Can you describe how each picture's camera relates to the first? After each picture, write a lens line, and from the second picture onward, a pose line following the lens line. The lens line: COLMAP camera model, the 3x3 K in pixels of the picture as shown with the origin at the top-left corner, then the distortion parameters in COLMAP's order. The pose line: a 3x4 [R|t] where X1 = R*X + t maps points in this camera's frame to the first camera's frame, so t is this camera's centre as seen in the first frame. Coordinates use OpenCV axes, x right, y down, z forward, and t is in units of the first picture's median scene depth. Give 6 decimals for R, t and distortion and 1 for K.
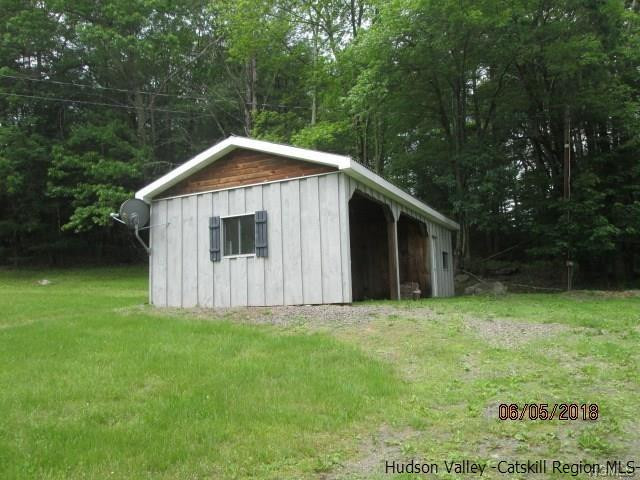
lens RADIAL K [[532.4, 0, 321.4], [0, 532.4, 239.4], [0, 0, 1]] dist [-0.045883, 0.025769]
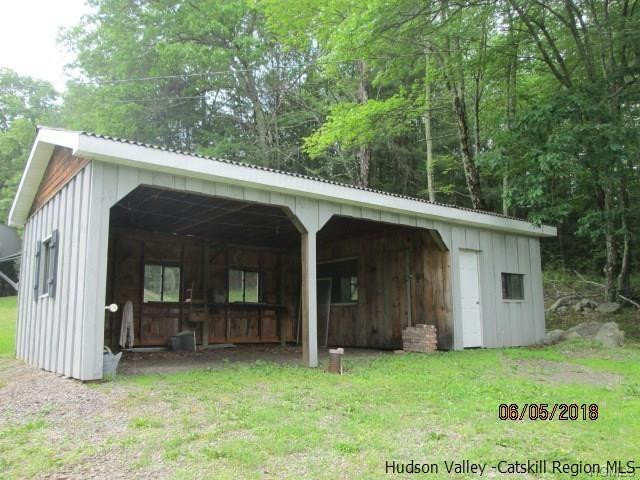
lens RADIAL K [[532.4, 0, 321.9], [0, 532.4, 239.8], [0, 0, 1]] dist [-0.045883, 0.025769]
pose [[0.889911, -0.053079, -0.453036, 0.350102], [0.042099, 0.998525, -0.034295, -0.002819], [0.454188, 0.011447, 0.890832, 0.384722]]
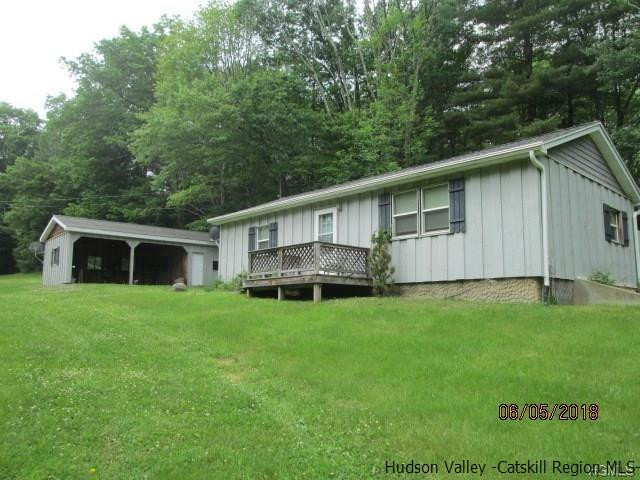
lens RADIAL K [[532.4, 0, 323.5], [0, 532.4, 241.4], [0, 0, 1]] dist [-0.045883, 0.025769]
pose [[0.909804, -0.022615, -0.414422, 1.409852], [0.021609, 0.999741, -0.007115, -0.023782], [0.414476, -0.002482, 0.910057, -0.499423]]
